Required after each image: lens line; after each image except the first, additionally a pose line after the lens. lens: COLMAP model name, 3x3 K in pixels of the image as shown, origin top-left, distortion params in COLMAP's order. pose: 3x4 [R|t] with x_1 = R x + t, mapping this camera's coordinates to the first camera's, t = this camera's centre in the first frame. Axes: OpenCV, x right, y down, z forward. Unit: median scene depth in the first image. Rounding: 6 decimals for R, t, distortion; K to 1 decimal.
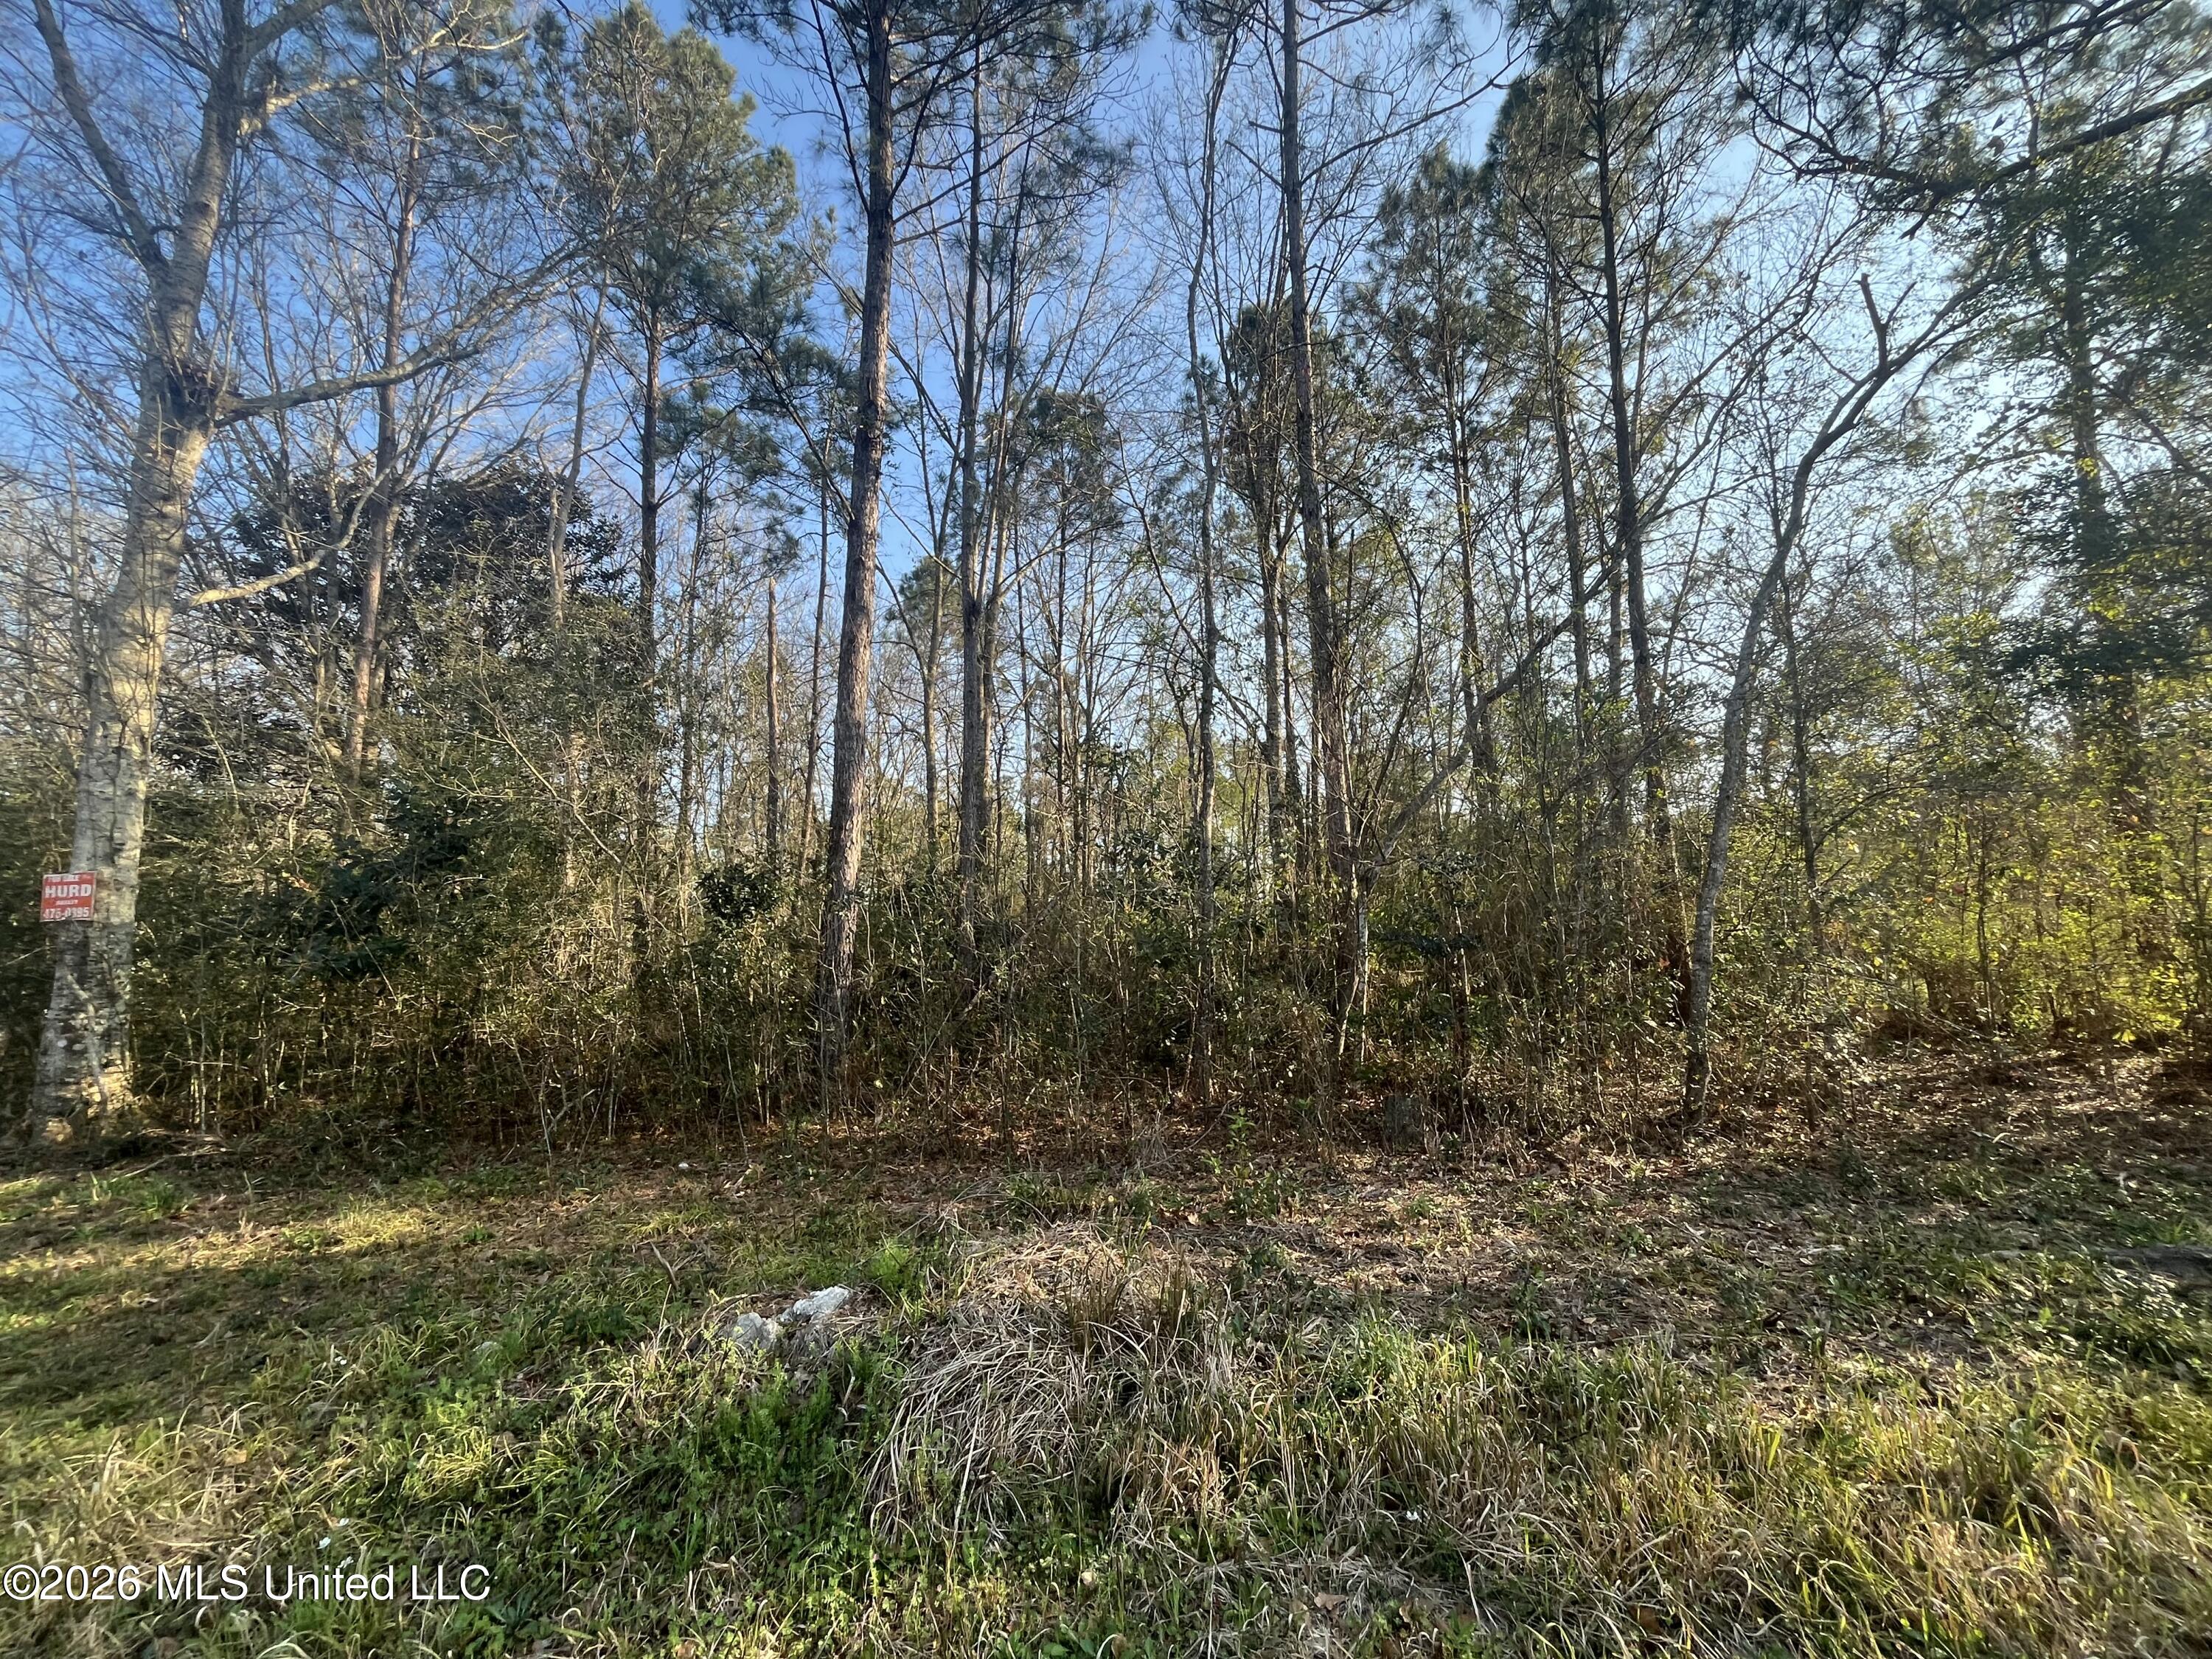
lens RADIAL K [[895.5, 0, 1103.8], [0, 895.5, 833.1], [0, 0, 1]] dist [0.000179, 0.000011]
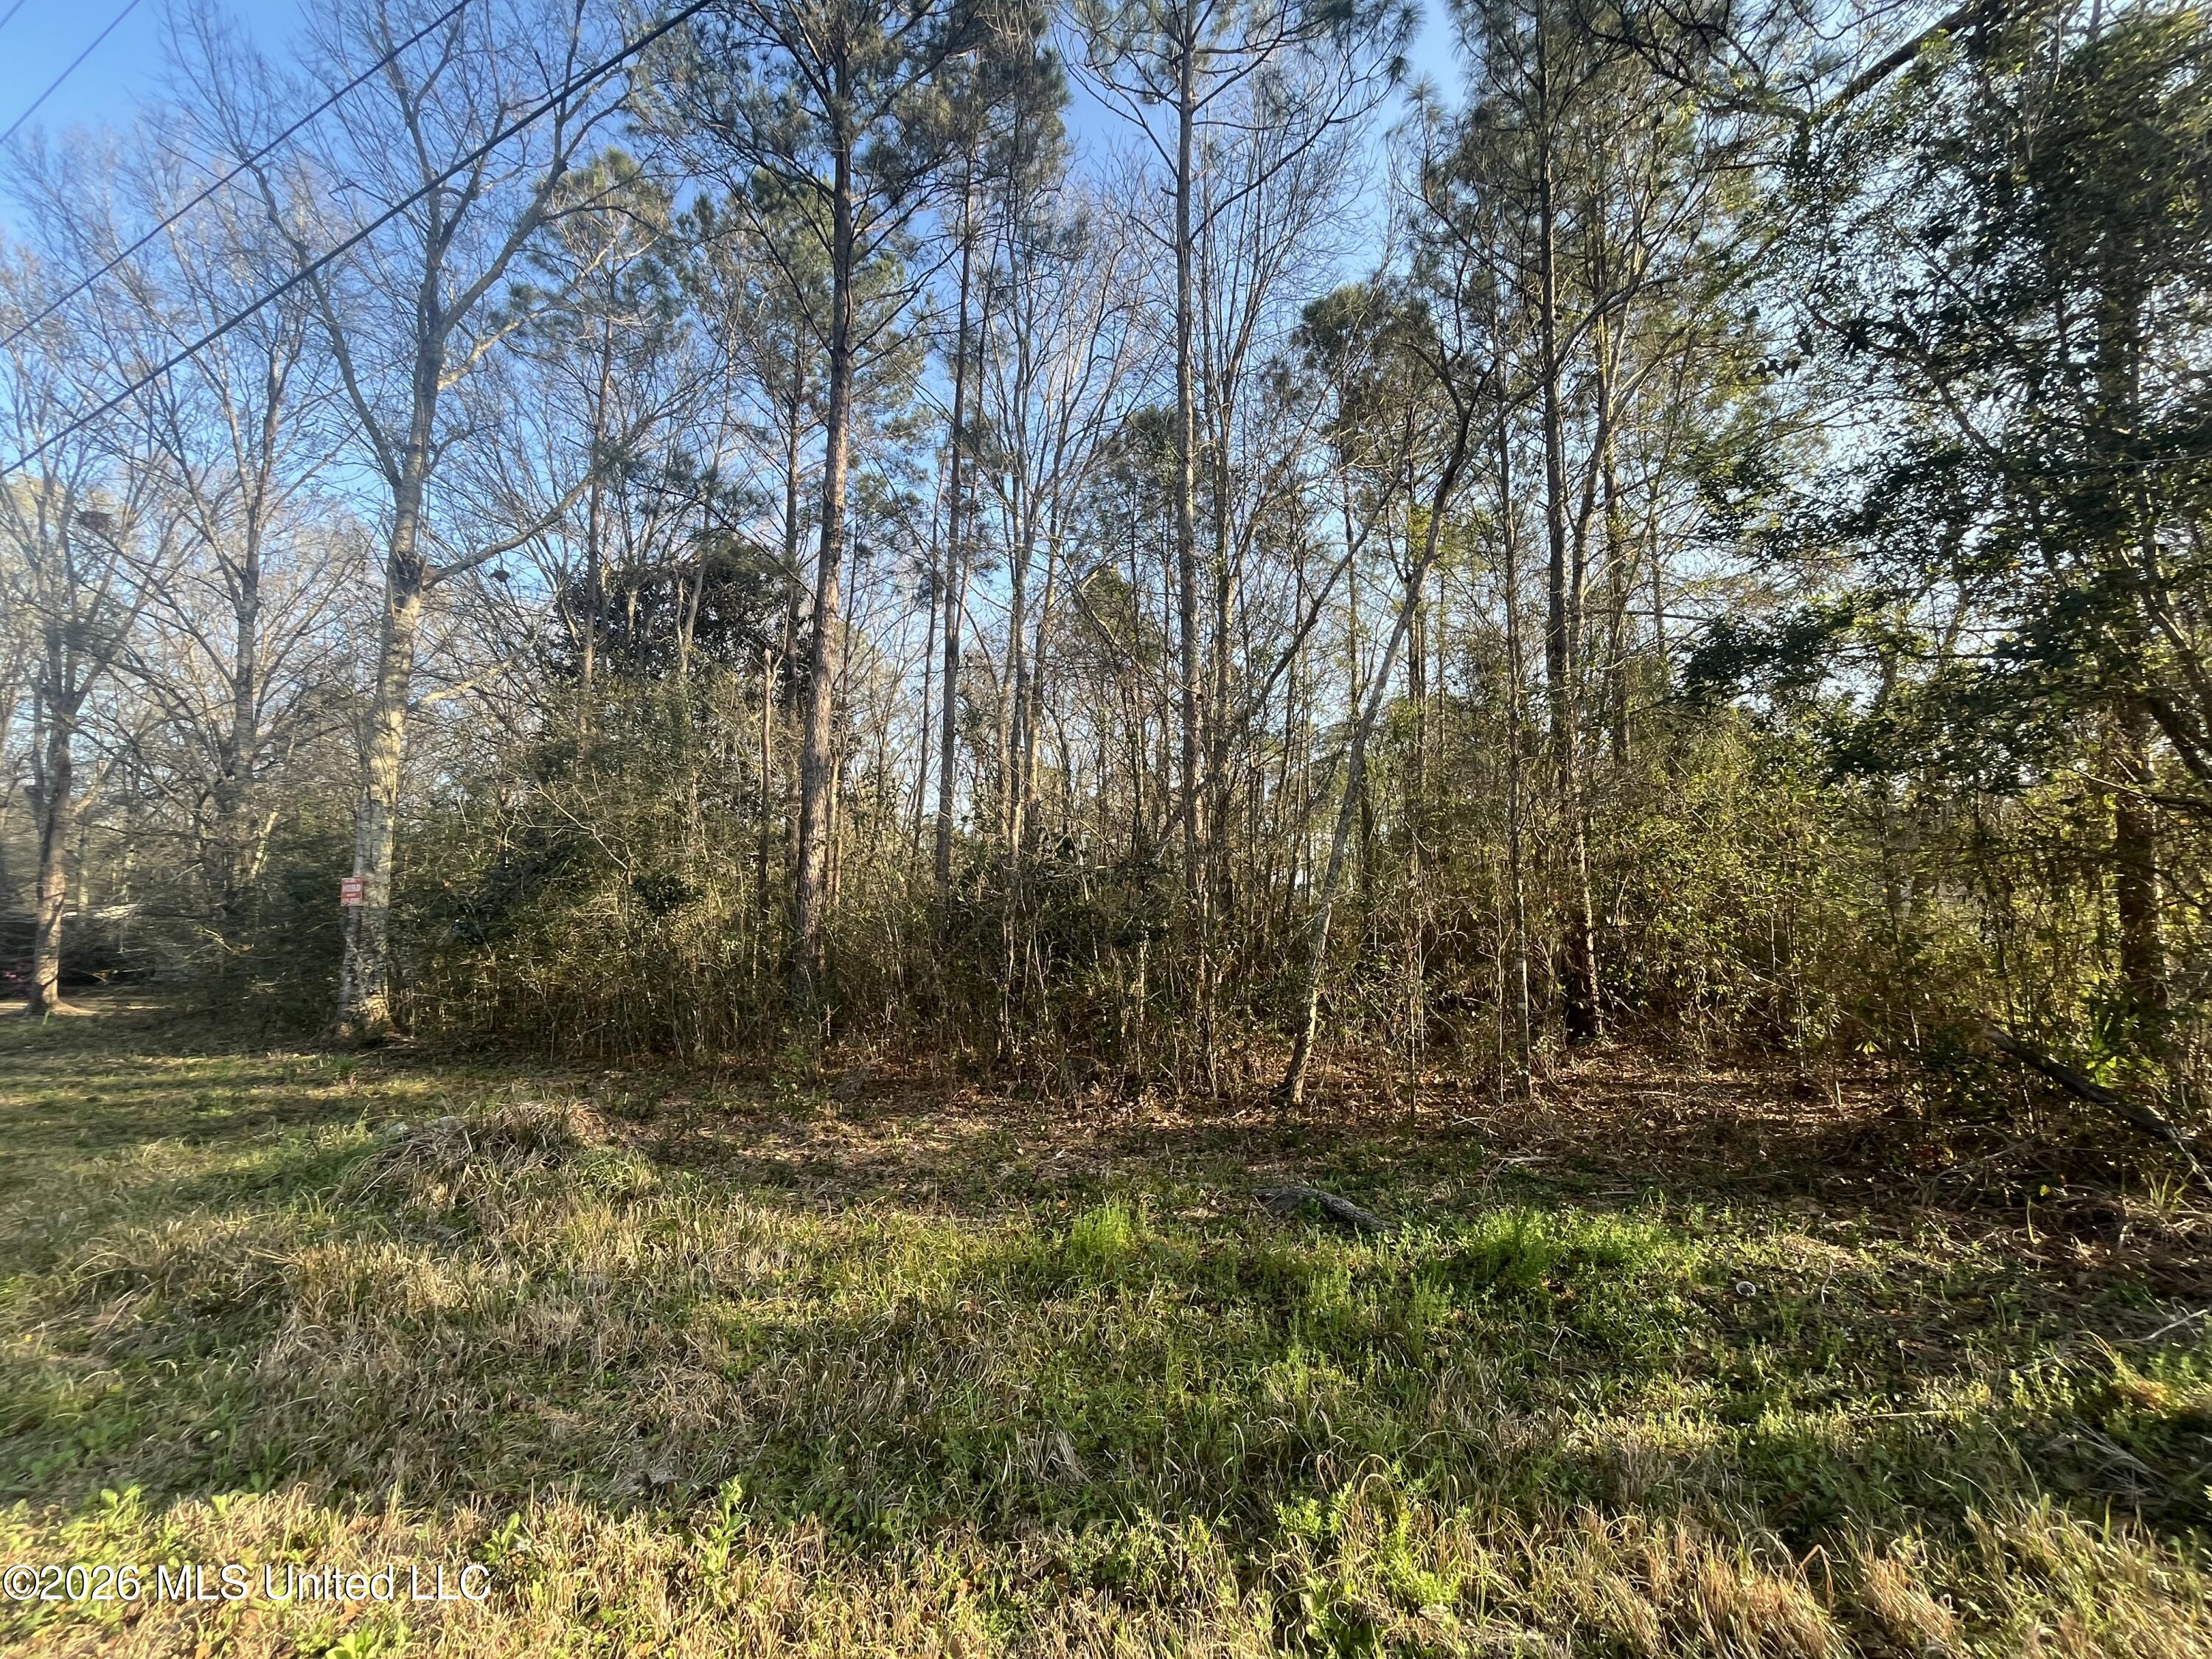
lens RADIAL K [[895.5, 0, 1103.9], [0, 895.5, 833.9], [0, 0, 1]] dist [0.000179, 0.000011]
pose [[0.951915, -0.015216, -0.305985, 0.628616], [0.023123, 0.999485, 0.022232, -0.037261], [0.305489, -0.028238, 0.951777, -0.140930]]
